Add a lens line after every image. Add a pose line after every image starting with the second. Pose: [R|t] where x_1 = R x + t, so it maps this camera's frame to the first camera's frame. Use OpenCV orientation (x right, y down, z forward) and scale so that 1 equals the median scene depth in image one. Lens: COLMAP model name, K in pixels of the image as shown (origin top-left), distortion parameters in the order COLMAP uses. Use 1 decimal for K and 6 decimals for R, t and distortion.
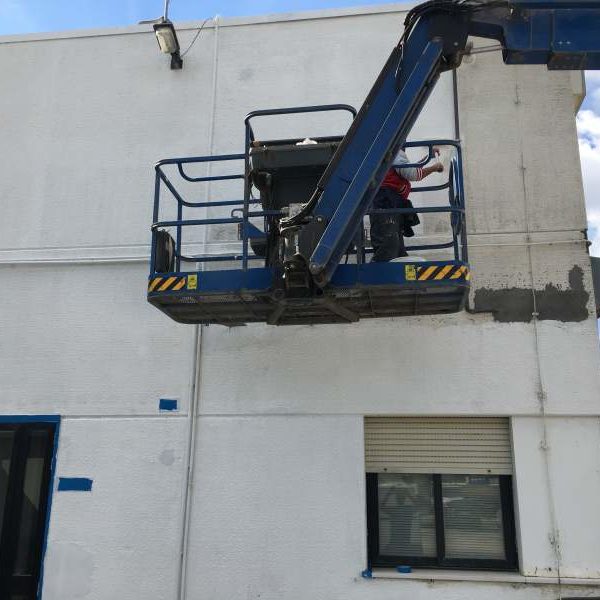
lens RADIAL K [[673.1, 0, 312.3], [0, 673.1, 299.6], [0, 0, 1]] dist [0.052037, -0.066497]
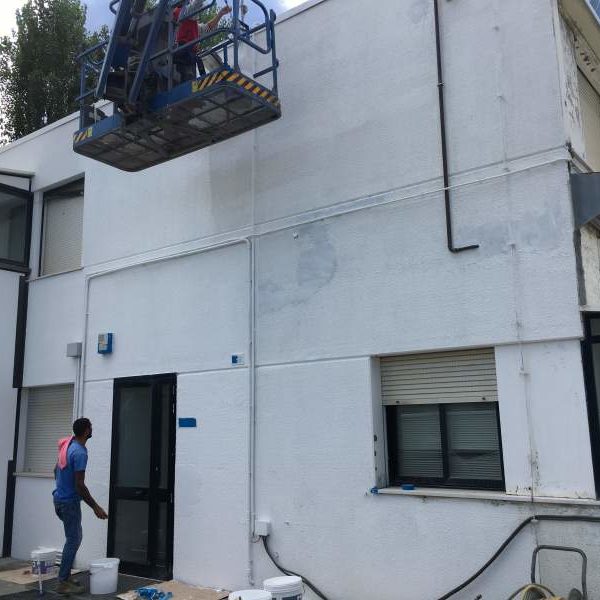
lens RADIAL K [[673.1, 0, 312.3], [0, 673.1, 299.6], [0, 0, 1]] dist [0.052037, -0.066497]
pose [[0.867680, -0.119114, -0.482643, 0.561612], [0.165411, 0.984726, 0.054343, 0.000099], [0.468798, -0.126987, 0.874130, -0.025529]]
